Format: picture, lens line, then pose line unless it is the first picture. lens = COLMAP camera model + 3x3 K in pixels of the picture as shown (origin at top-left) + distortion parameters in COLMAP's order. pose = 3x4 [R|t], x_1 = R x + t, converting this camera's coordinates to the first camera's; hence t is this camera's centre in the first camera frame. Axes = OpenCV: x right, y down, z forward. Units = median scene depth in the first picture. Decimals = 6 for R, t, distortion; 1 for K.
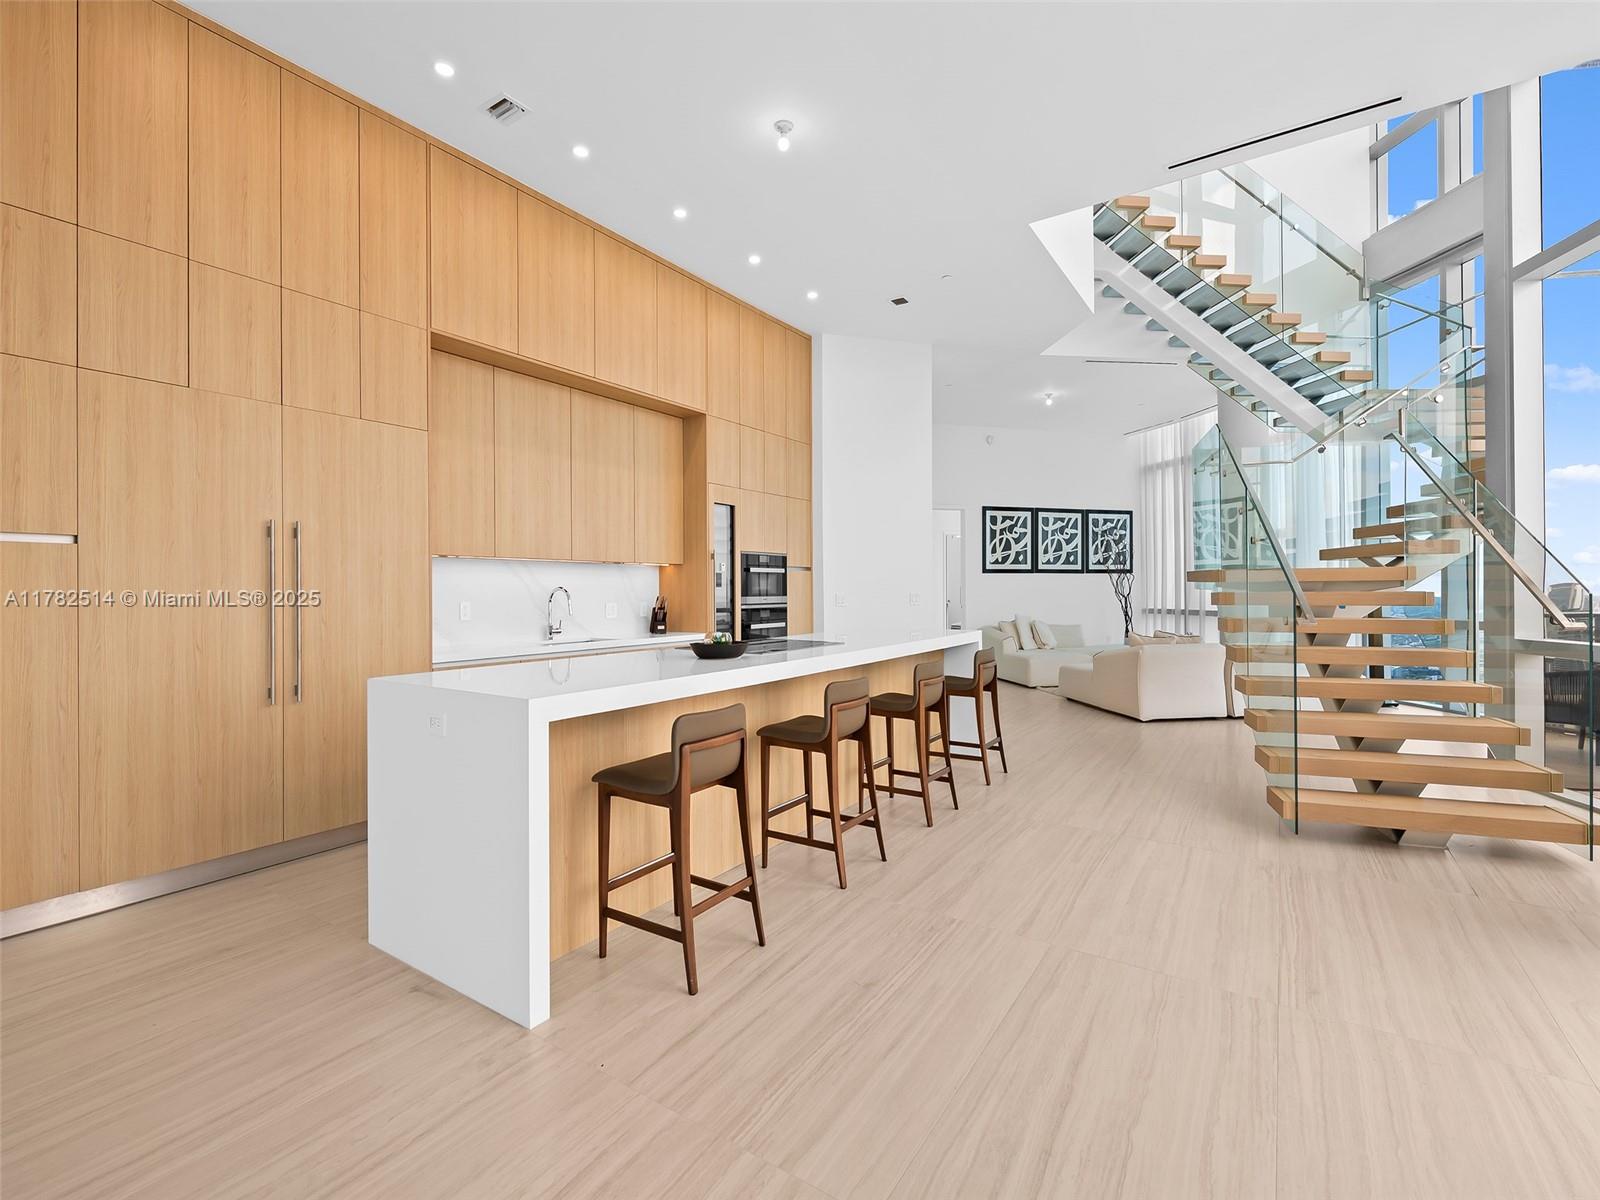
lens RADIAL K [[700.5, 0, 792.6], [0, 700.5, 600.6], [0, 0, 1]] dist [-0.012759, -0.003148]
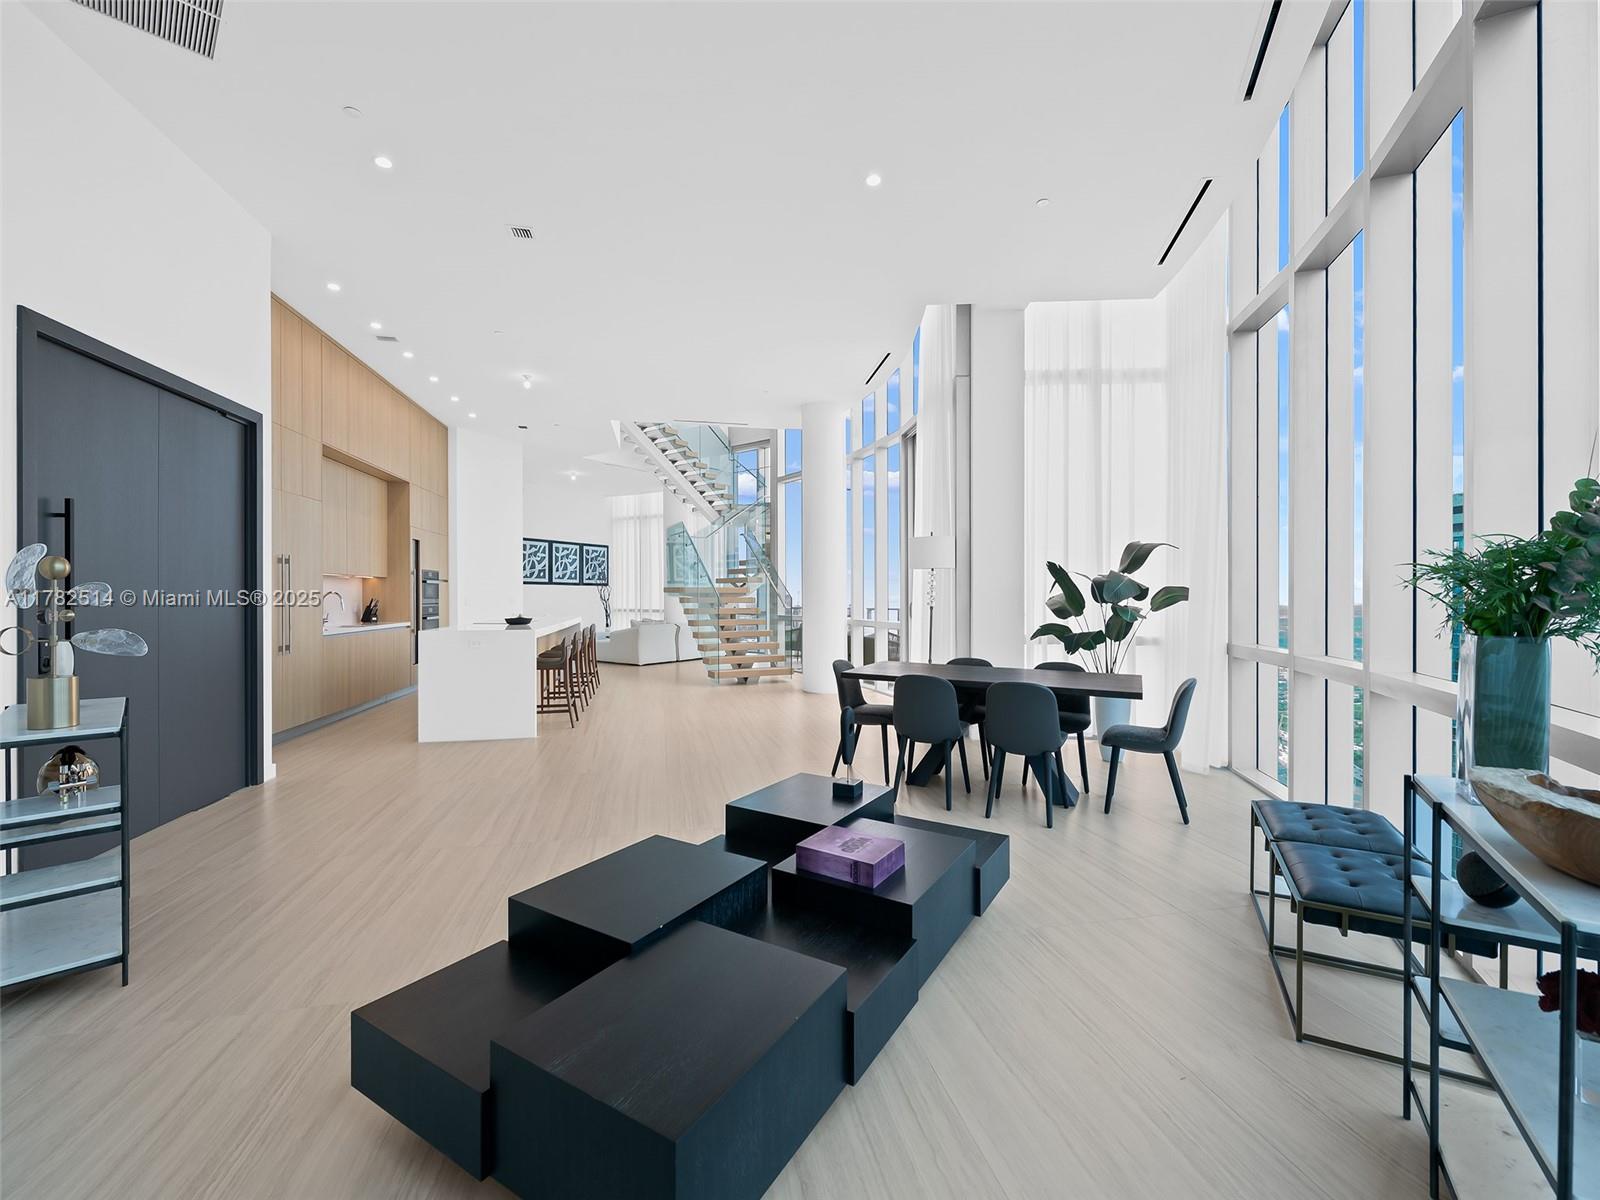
lens RADIAL K [[670.0, 0, 807.6], [0, 670.0, 602.4], [0, 0, 1]] dist [0.010844, -0.001940]
pose [[0.676315, -0.000198, 0.736613, -0.617911], [0.005724, 0.999971, -0.004986, 0.015101], [-0.736590, 0.007588, 0.676297, -0.661301]]
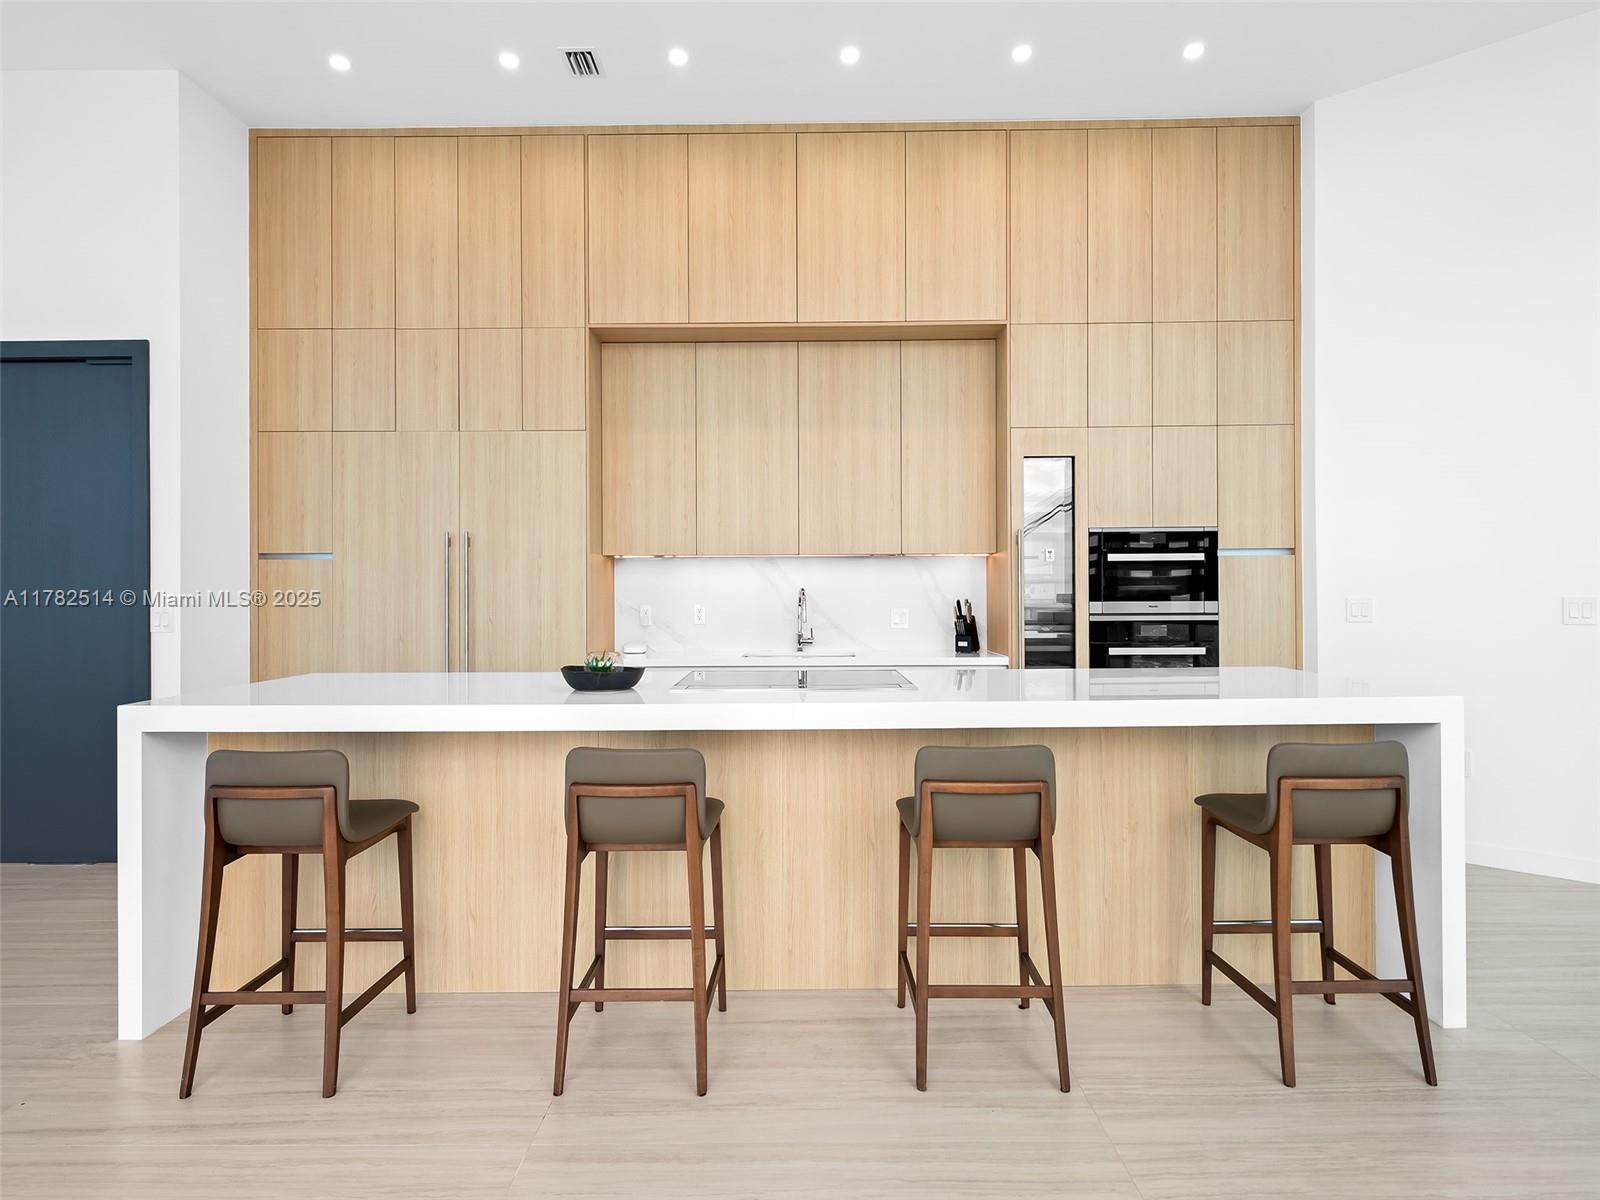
lens RADIAL K [[817.1, 0, 800.0], [0, 817.1, 596.2], [0, 0, 1]] dist [-0.001269, 0.001171]
pose [[0.565659, 0.002758, -0.824634, 0.391252], [-0.008017, 0.999966, -0.002155, -0.006534], [0.824600, 0.007830, 0.565662, 0.396260]]
